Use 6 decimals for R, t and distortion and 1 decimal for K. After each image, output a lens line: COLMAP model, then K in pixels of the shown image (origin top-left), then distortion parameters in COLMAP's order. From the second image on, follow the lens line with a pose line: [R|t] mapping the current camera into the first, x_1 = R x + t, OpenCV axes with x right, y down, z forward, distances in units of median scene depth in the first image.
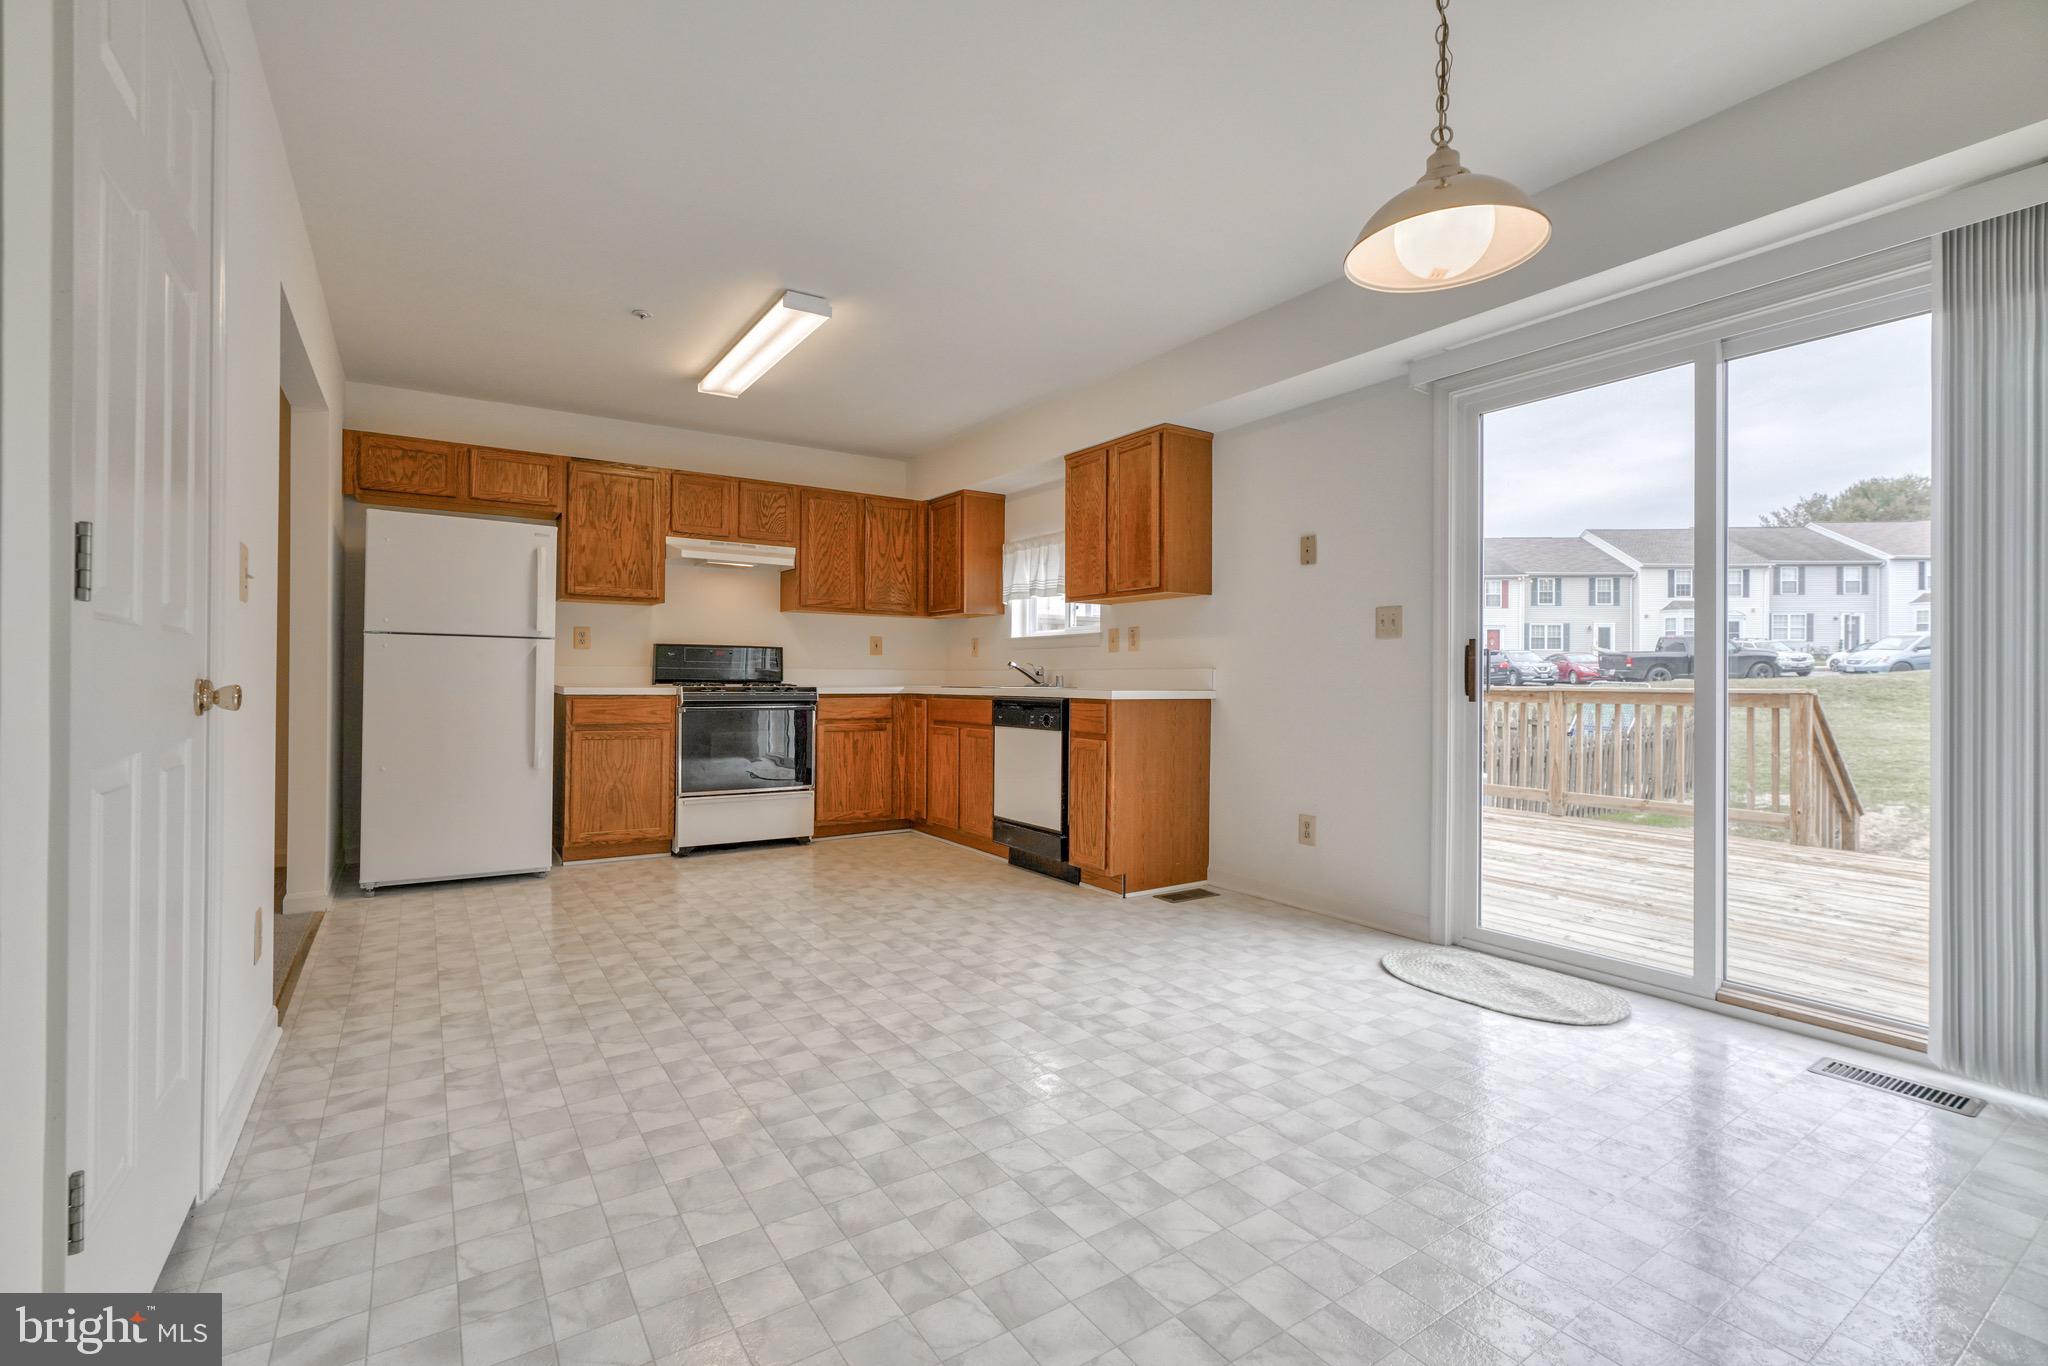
lens RADIAL K [[912.4, 0, 1017.1], [0, 912.4, 670.0], [0, 0, 1]] dist [-0.012274, 0.004819]
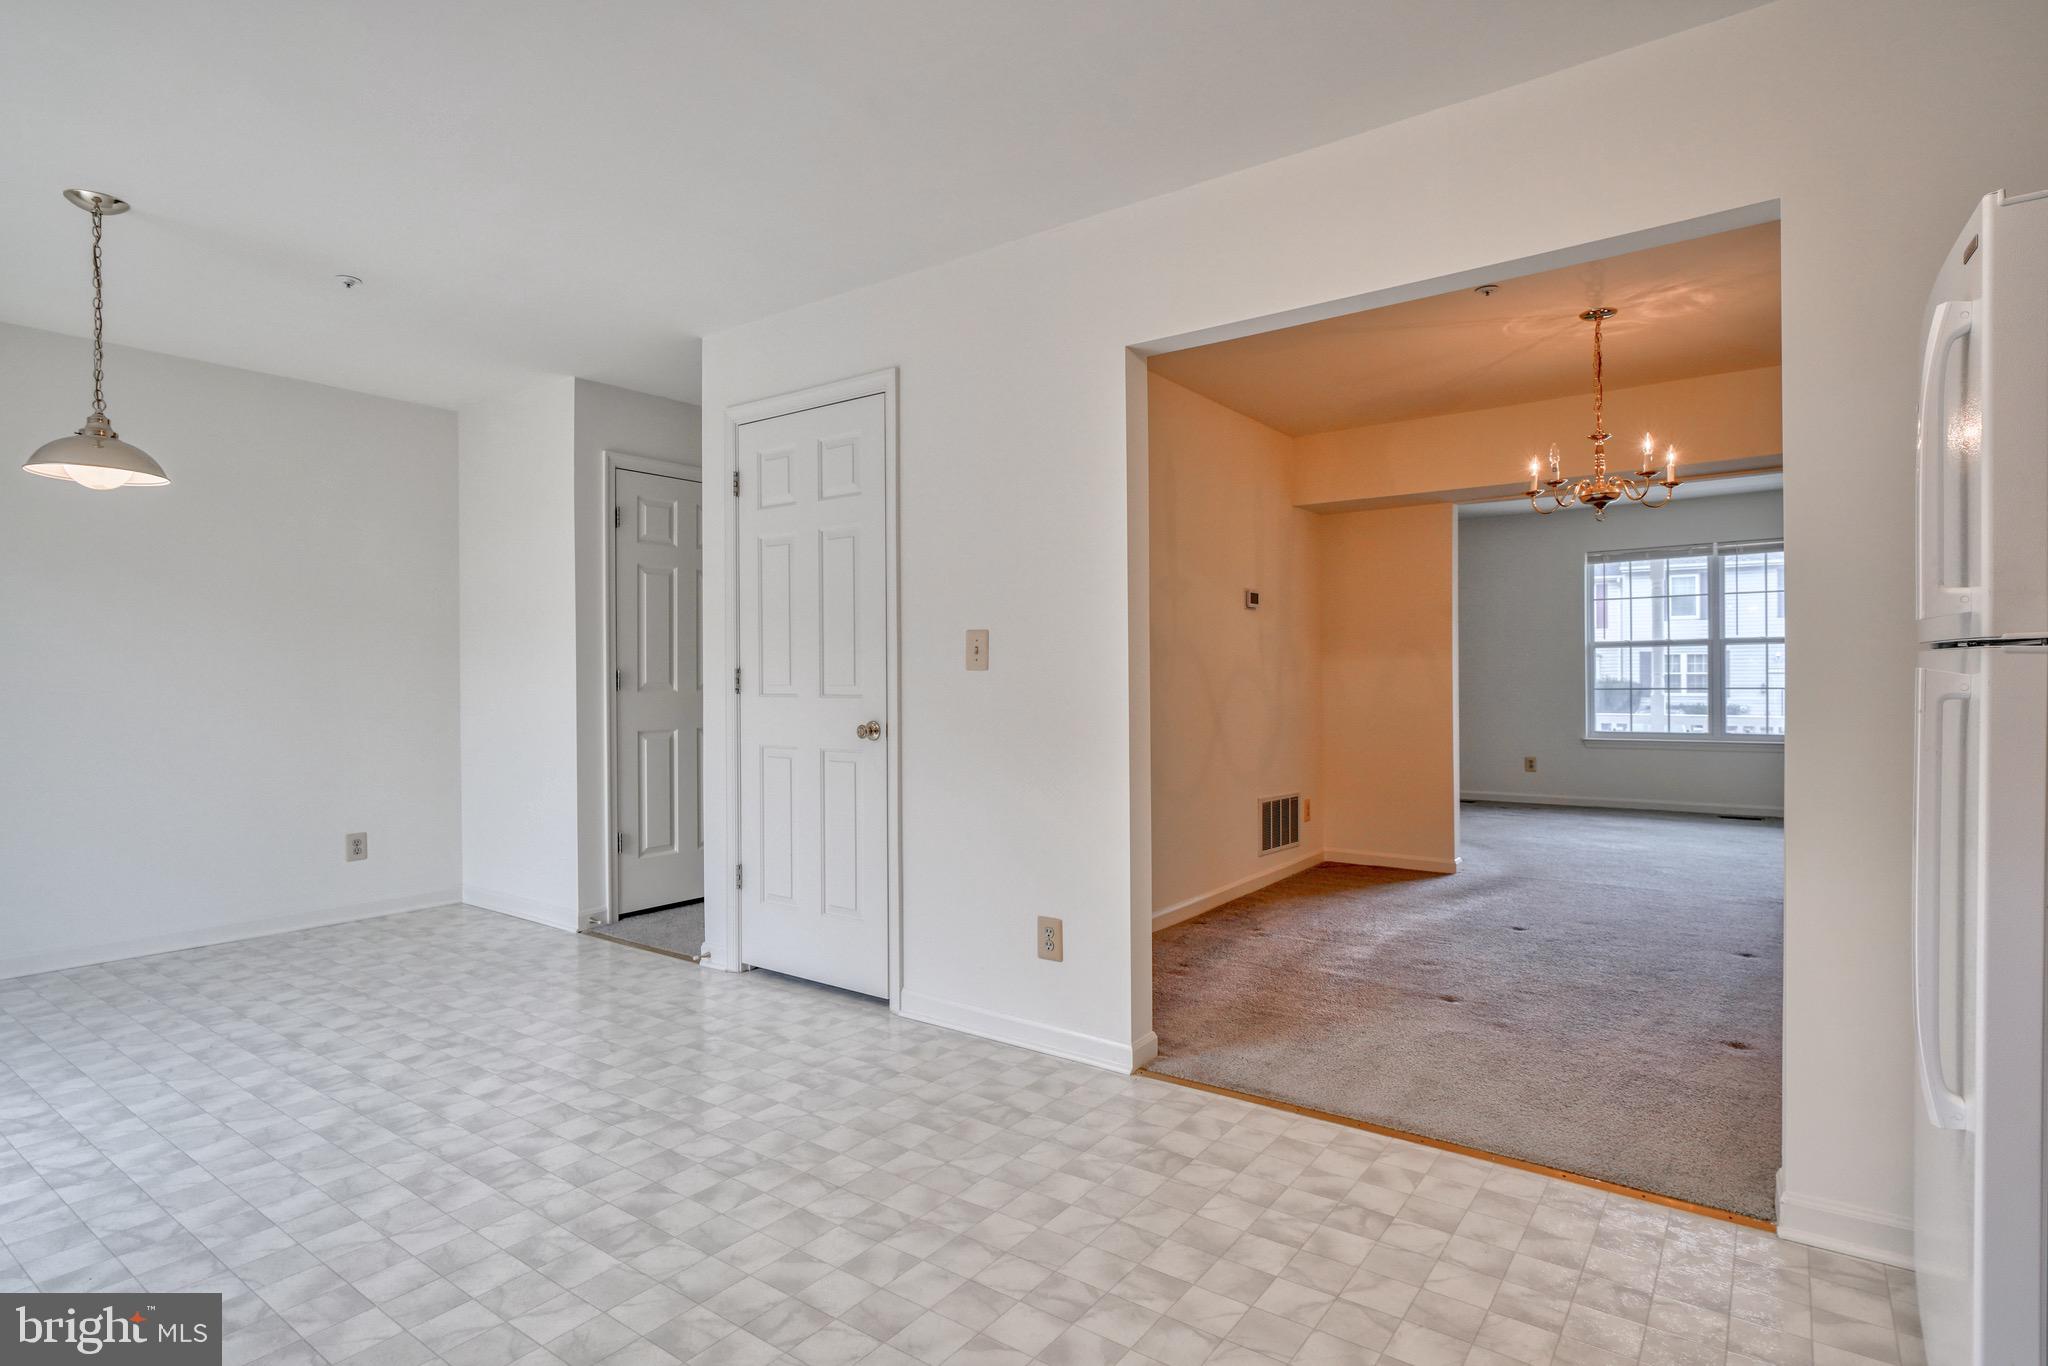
lens RADIAL K [[1056.3, 0, 1013.1], [0, 1056.3, 679.8], [0, 0, 1]] dist [-0.006085, 0.003619]
pose [[-0.939213, -0.002875, -0.343324, -0.138565], [-0.000744, 0.999980, -0.006341, -0.021058], [0.343335, -0.005700, -0.939196, 1.057534]]
